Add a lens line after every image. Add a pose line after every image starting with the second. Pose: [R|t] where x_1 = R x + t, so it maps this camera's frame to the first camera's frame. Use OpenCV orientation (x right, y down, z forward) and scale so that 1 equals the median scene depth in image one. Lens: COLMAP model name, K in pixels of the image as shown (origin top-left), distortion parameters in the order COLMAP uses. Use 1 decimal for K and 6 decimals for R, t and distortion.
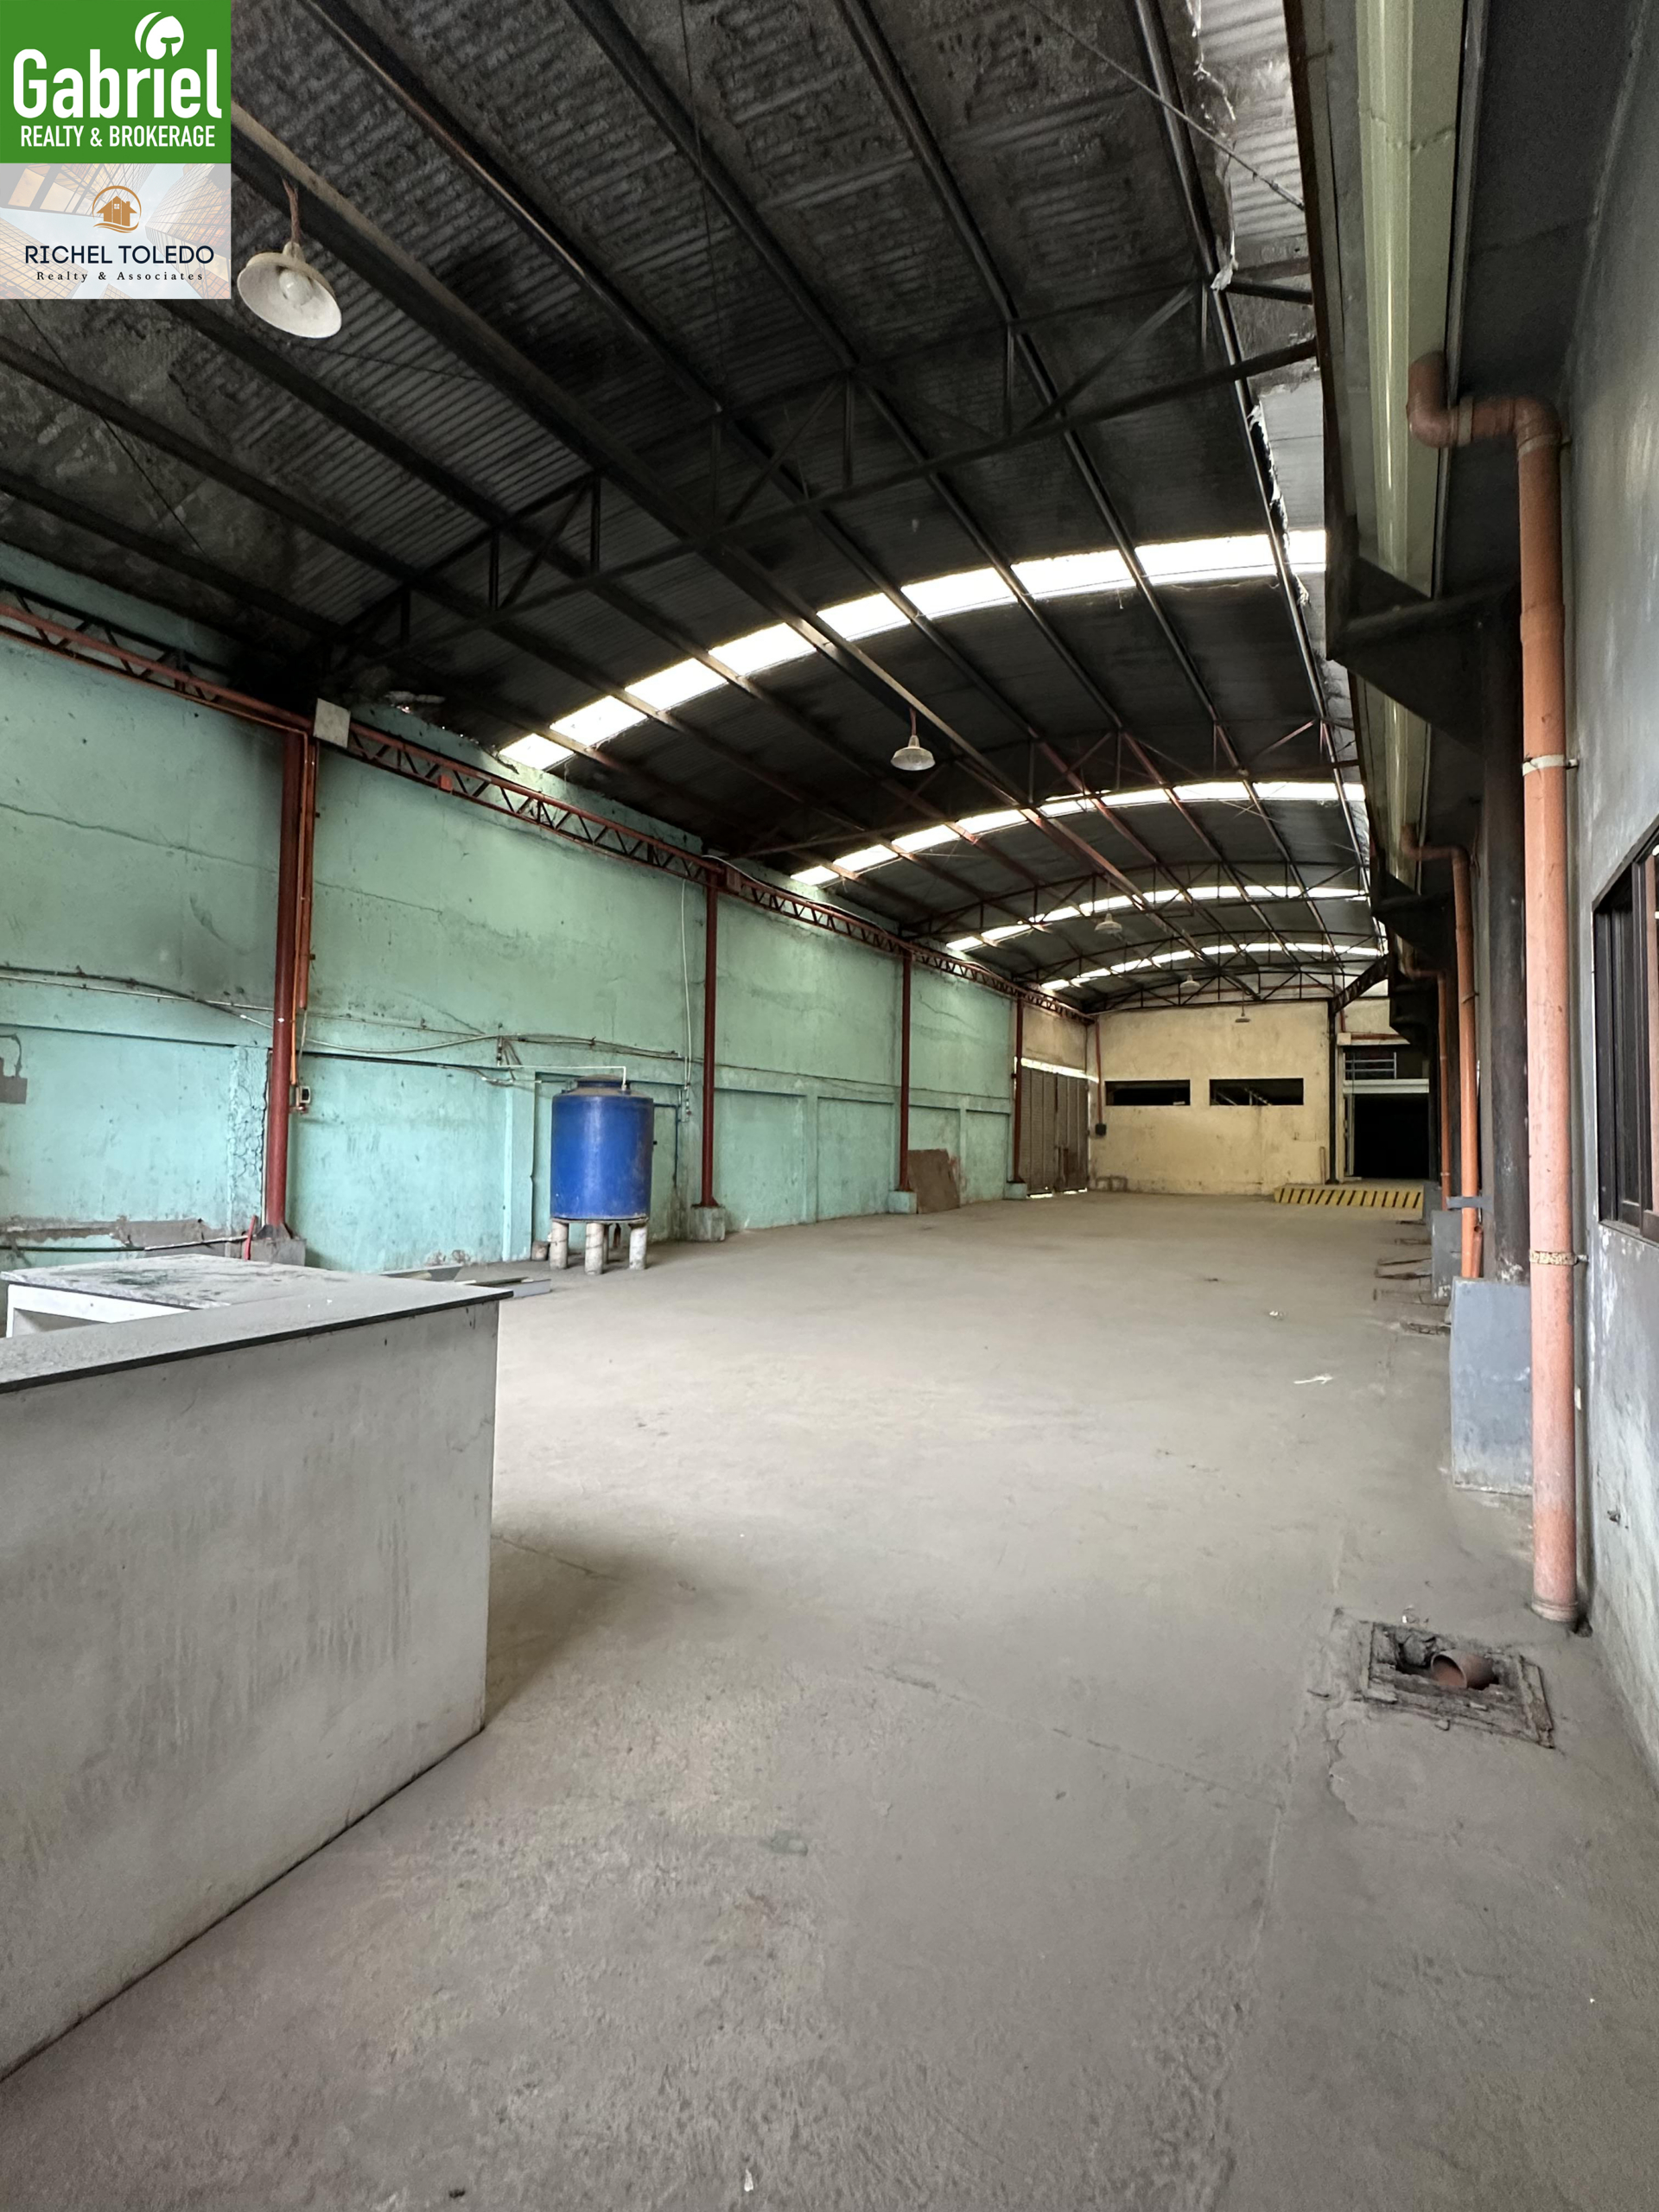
lens RADIAL K [[1111.9, 0, 898.6], [0, 1111.9, 1086.4], [0, 0, 1]] dist [0.036018, 0.000257]
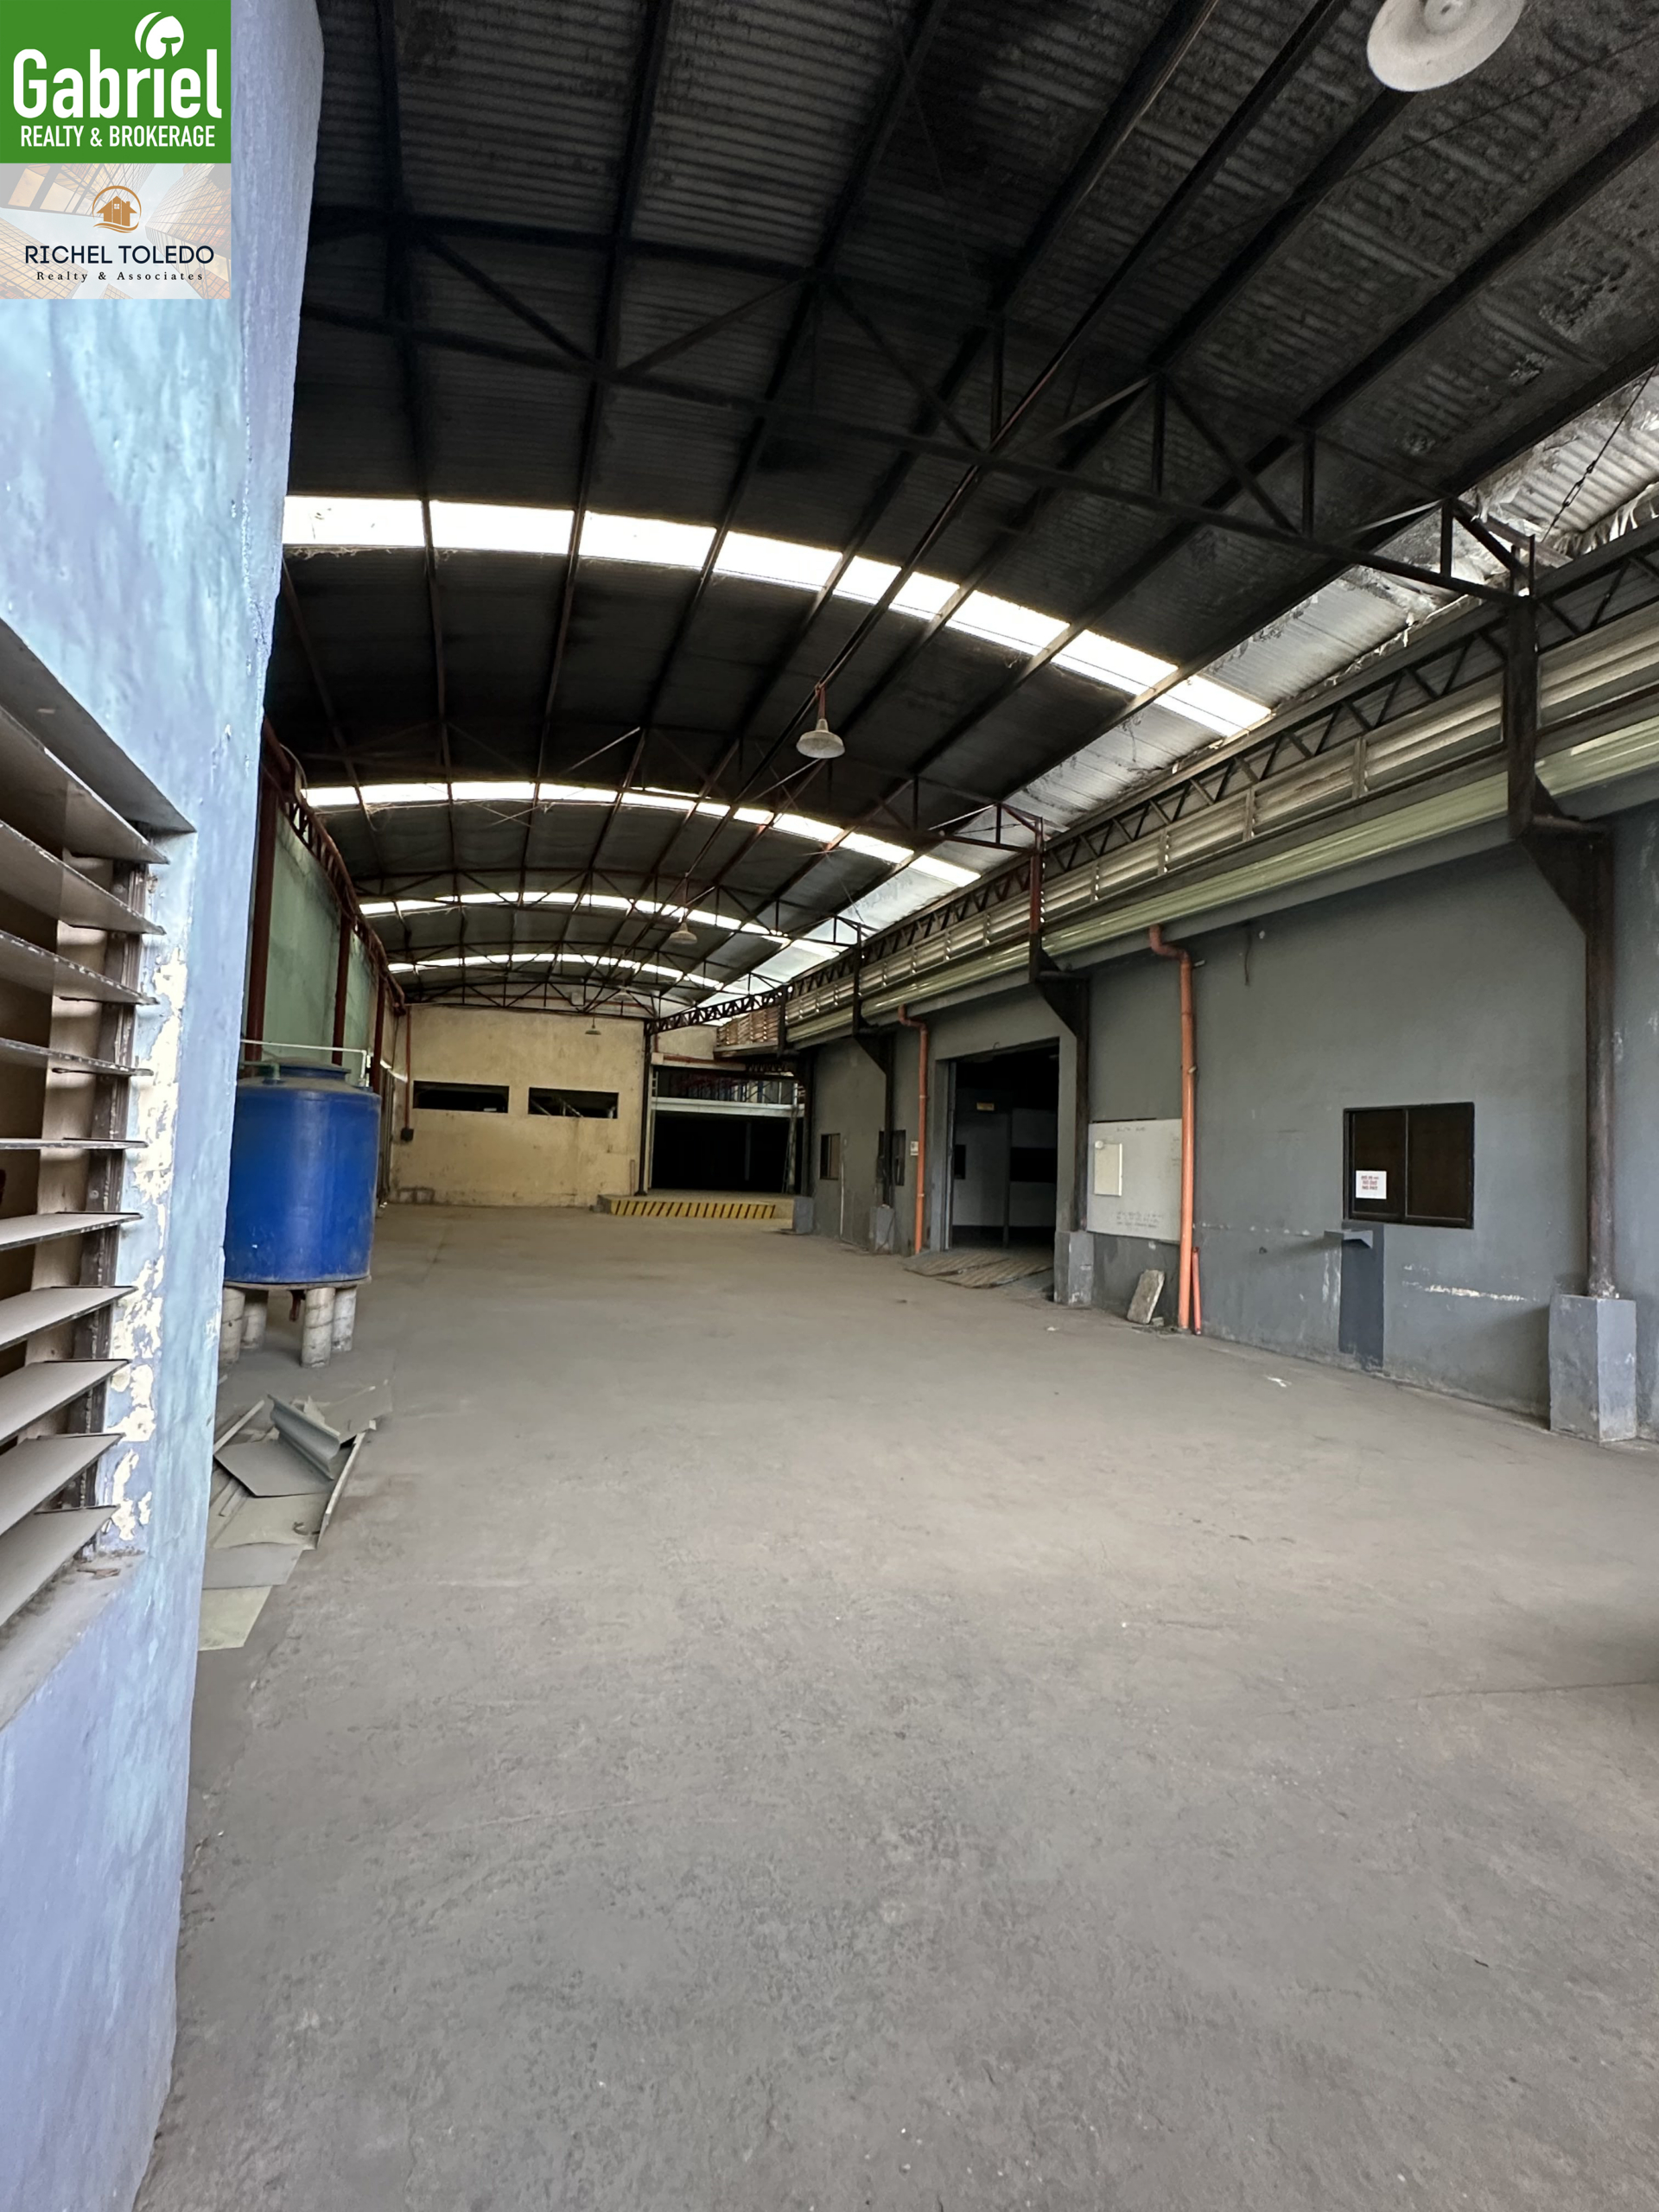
lens RADIAL K [[1105.4, 0, 820.6], [0, 1105.4, 1096.8], [0, 0, 1]] dist [-0.008165, 0.002528]
pose [[0.672095, 0.057600, 0.738221, -0.260127], [-0.069873, 0.997455, -0.014213, -0.002141], [-0.737161, -0.042029, 0.674409, 0.165742]]
